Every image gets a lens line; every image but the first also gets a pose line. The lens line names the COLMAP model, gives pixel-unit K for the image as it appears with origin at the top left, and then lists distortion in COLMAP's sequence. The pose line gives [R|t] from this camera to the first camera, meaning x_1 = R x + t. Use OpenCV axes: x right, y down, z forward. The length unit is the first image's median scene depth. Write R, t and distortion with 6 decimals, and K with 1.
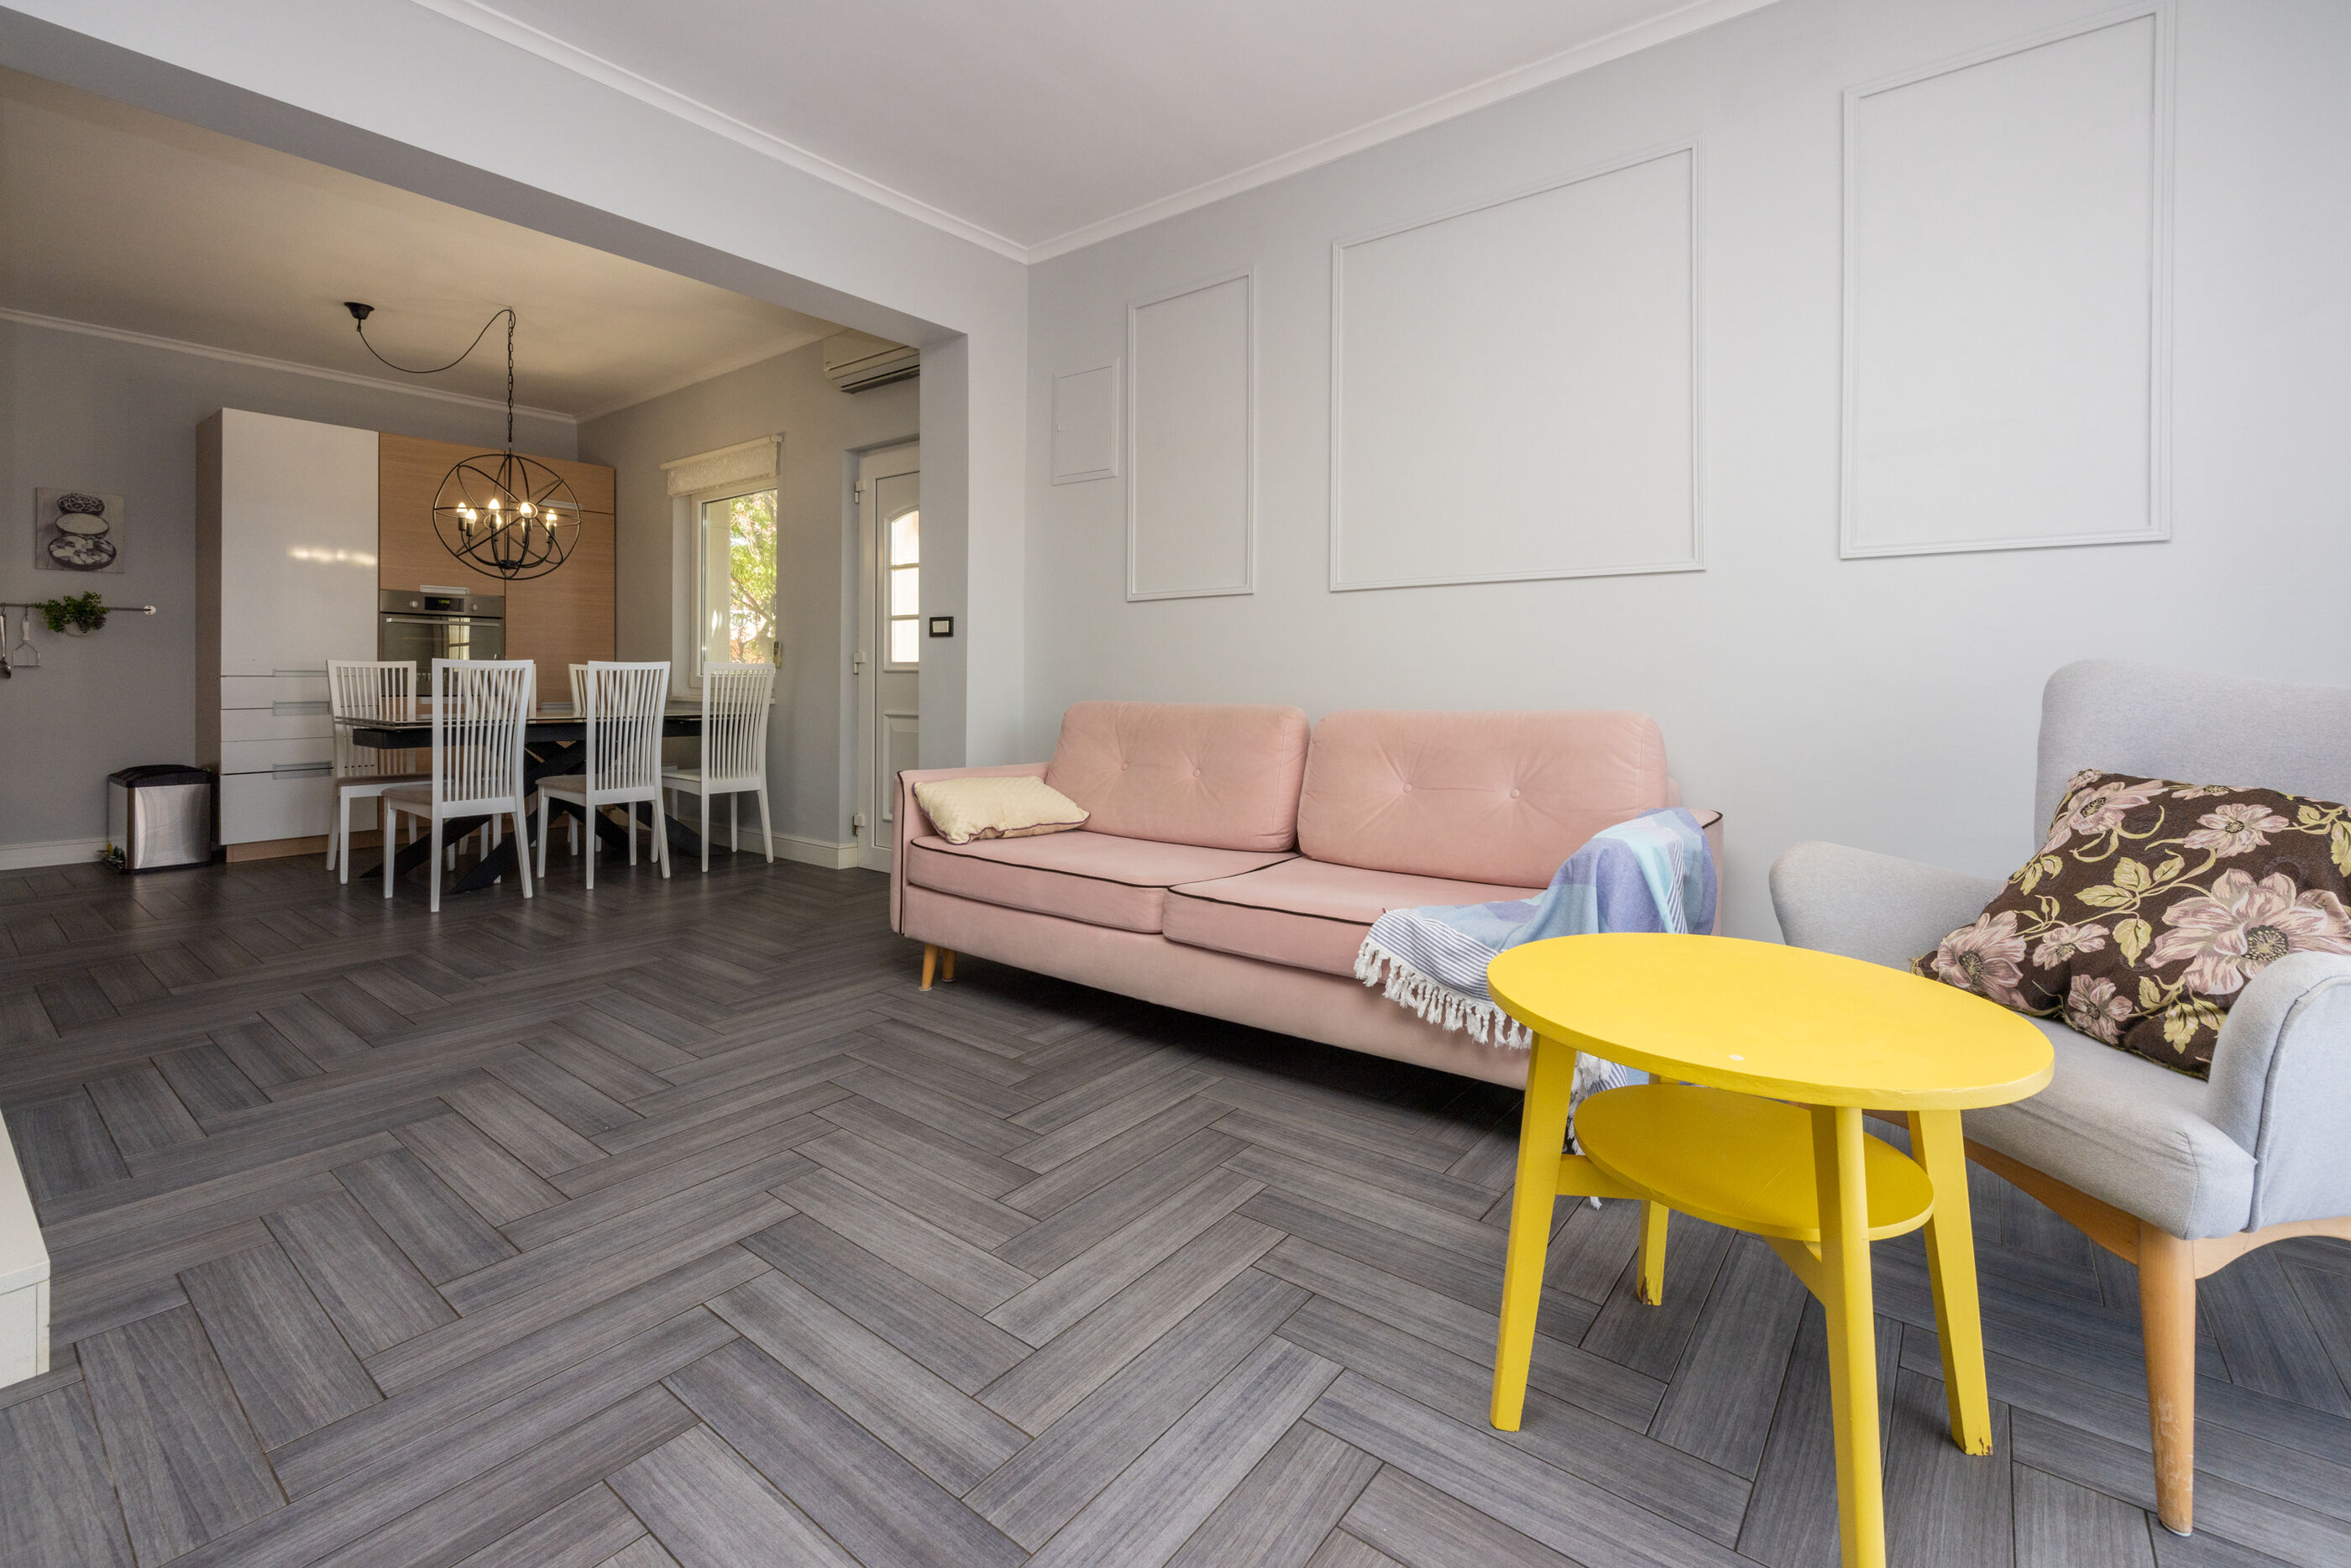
lens RADIAL K [[1016.5, 0, 1175.7], [0, 1016.5, 679.9], [0, 0, 1]] dist [0.010091, -0.000281]
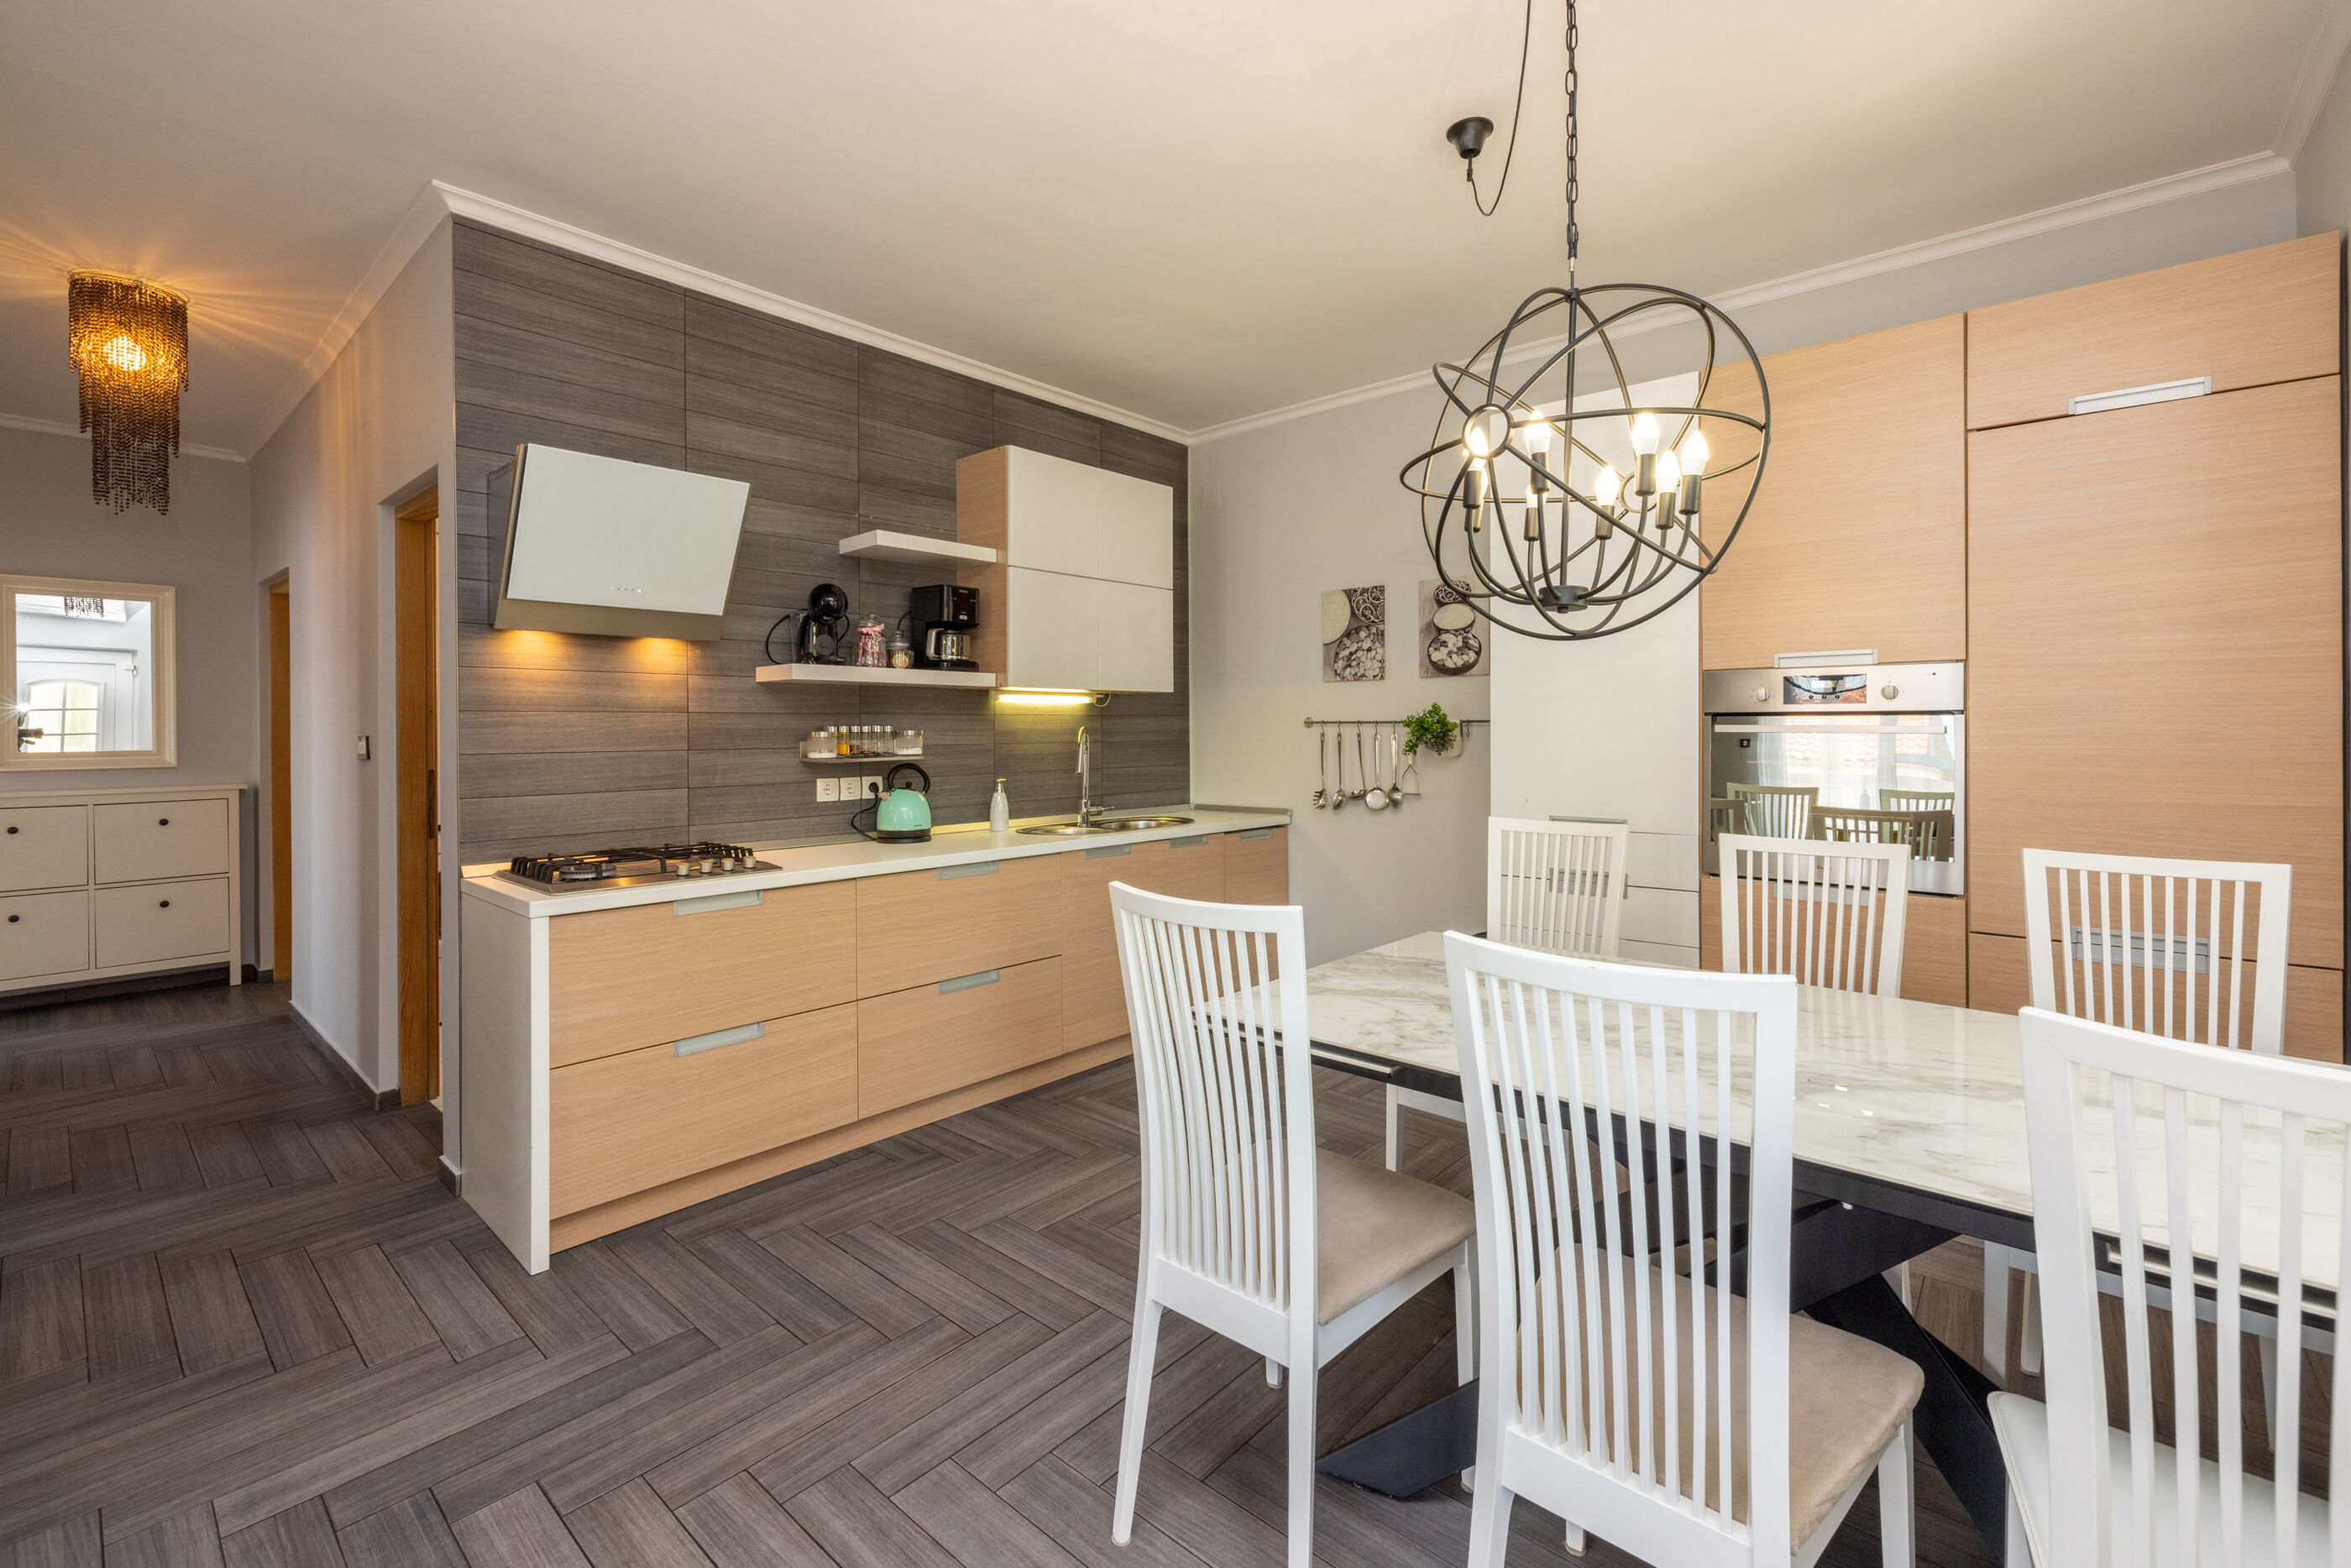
lens RADIAL K [[1003.8, 0, 1178.8], [0, 1003.8, 730.5], [0, 0, 1]] dist [0.003915, -0.000255]
pose [[-0.050805, -0.003465, -0.998703, -0.745870], [0.001319, 0.999993, -0.003536, -0.166064], [0.998708, -0.001497, -0.050800, 2.243449]]
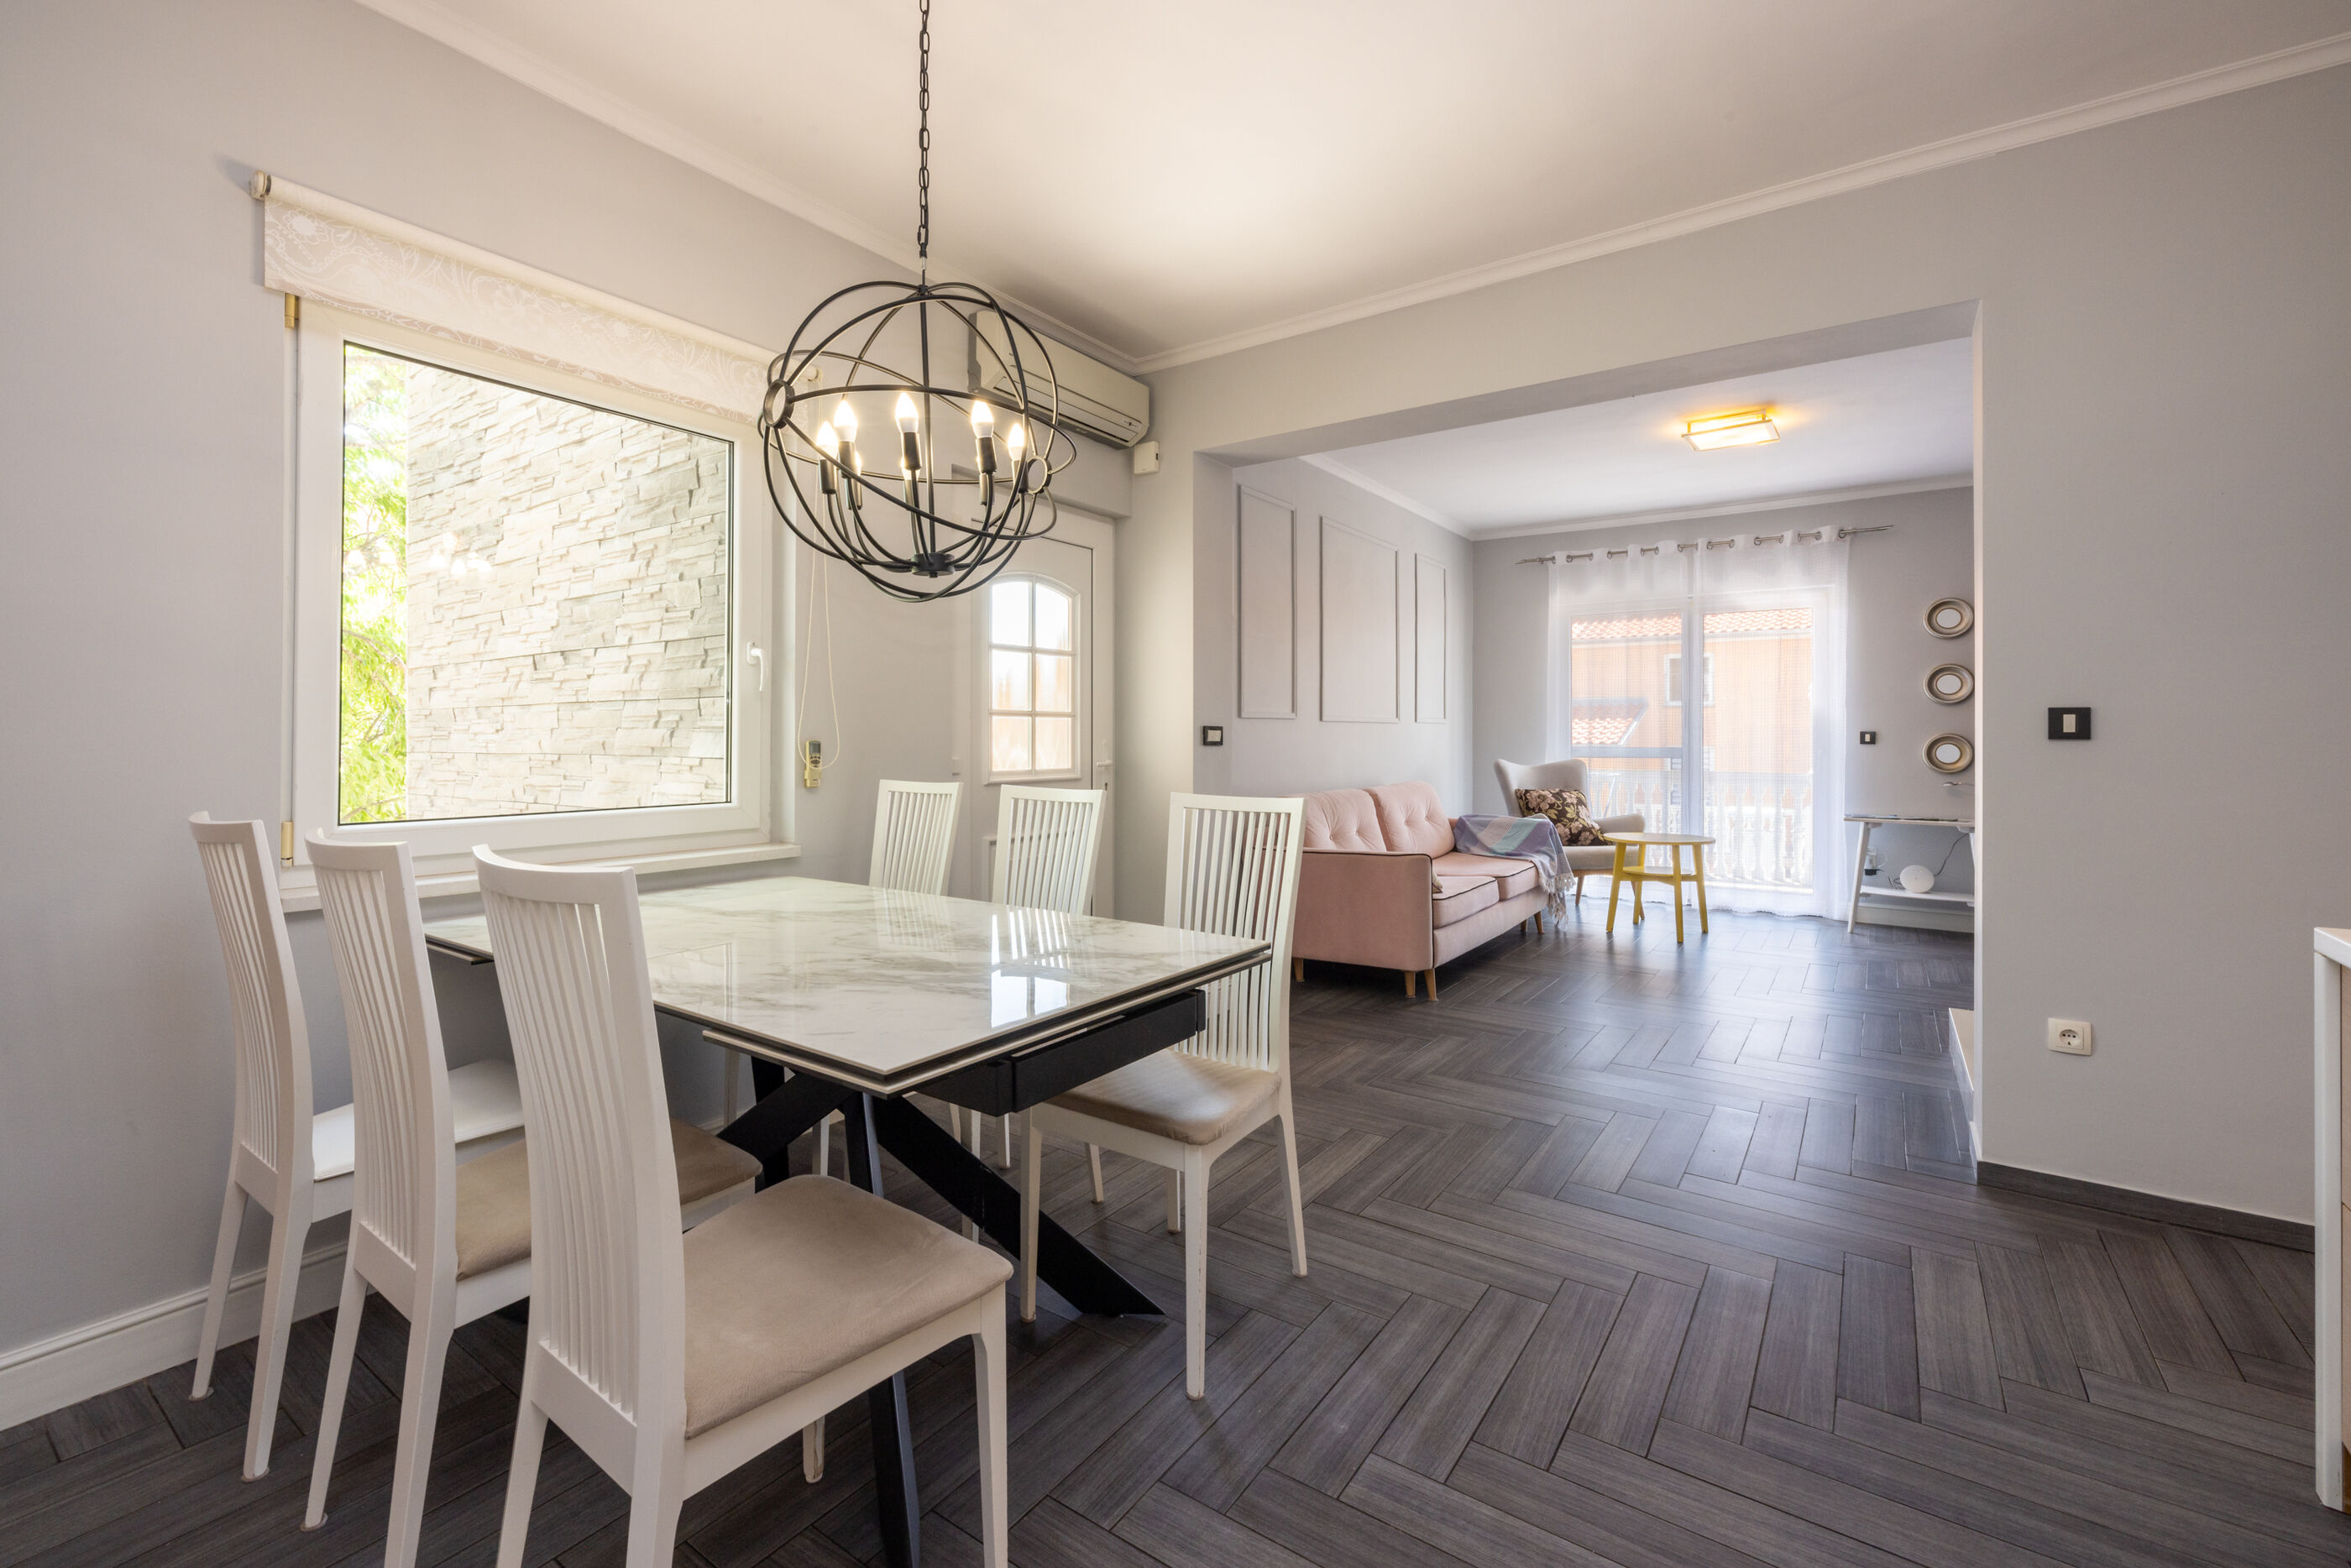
lens RADIAL K [[999.1, 0, 1183.5], [0, 999.1, 726.2], [0, 0, 1]] dist [0.000177, -0.000014]
pose [[-0.060776, 0.005998, 0.998133, -2.672405], [-0.000130, 0.999982, -0.006017, -0.120313], [-0.998151, -0.000495, -0.060774, 2.353563]]
